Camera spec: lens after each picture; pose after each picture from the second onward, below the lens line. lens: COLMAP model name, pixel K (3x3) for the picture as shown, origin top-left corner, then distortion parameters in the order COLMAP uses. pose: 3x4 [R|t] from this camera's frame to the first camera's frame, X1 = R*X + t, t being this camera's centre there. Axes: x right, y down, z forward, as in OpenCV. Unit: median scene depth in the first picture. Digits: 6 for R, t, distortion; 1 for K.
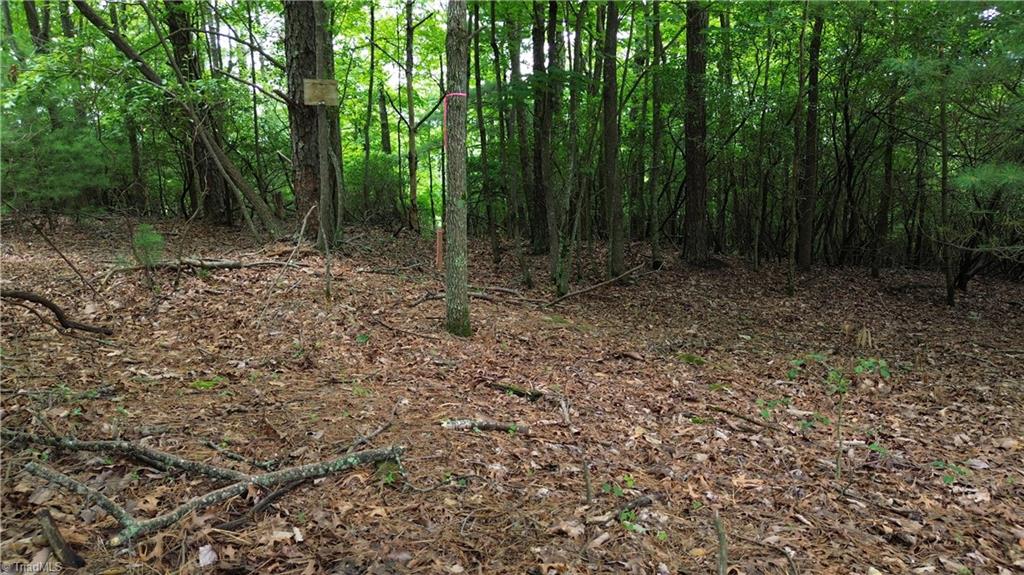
lens RADIAL K [[725.1, 0, 514.9], [0, 725.1, 288.2], [0, 0, 1]] dist [0.076754, -0.076529]
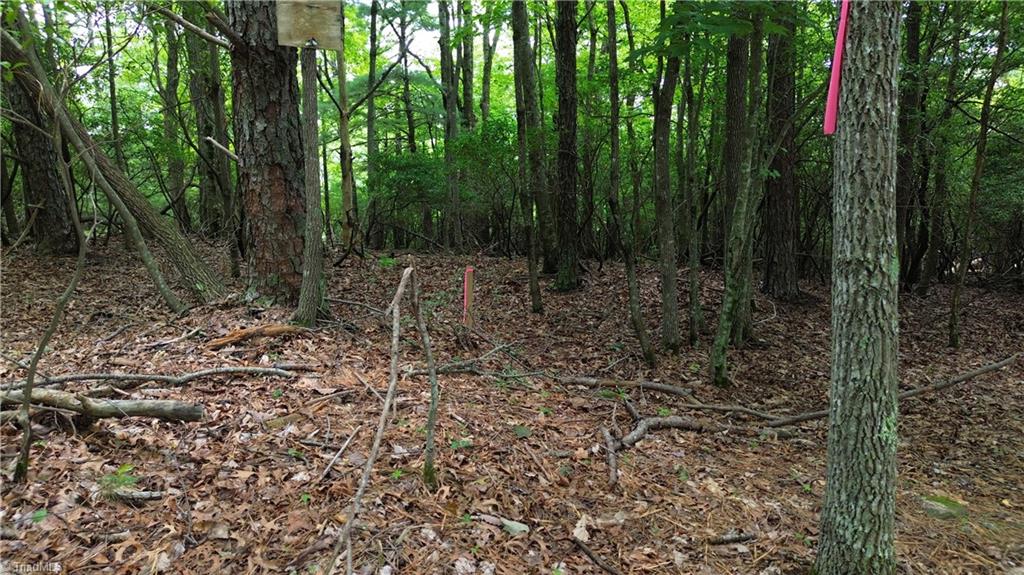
lens RADIAL K [[725.1, 0, 514.9], [0, 725.1, 288.2], [0, 0, 1]] dist [0.076754, -0.076529]
pose [[0.980567, -0.028757, 0.194067, -0.216973], [0.028478, 0.999585, 0.004225, -0.075315], [-0.194108, 0.001384, 0.980979, 0.442760]]
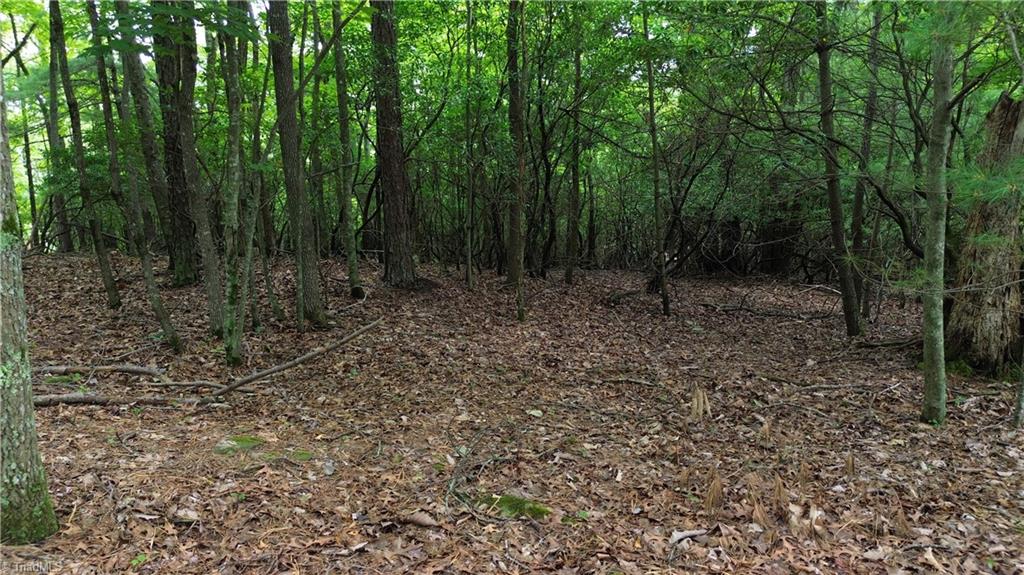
lens RADIAL K [[725.1, 0, 514.9], [0, 725.1, 288.2], [0, 0, 1]] dist [0.076754, -0.076529]
pose [[0.890564, -0.066866, 0.449915, -0.001598], [0.066362, 0.997652, 0.016914, -0.050062], [-0.449990, 0.014794, 0.892911, 0.312161]]
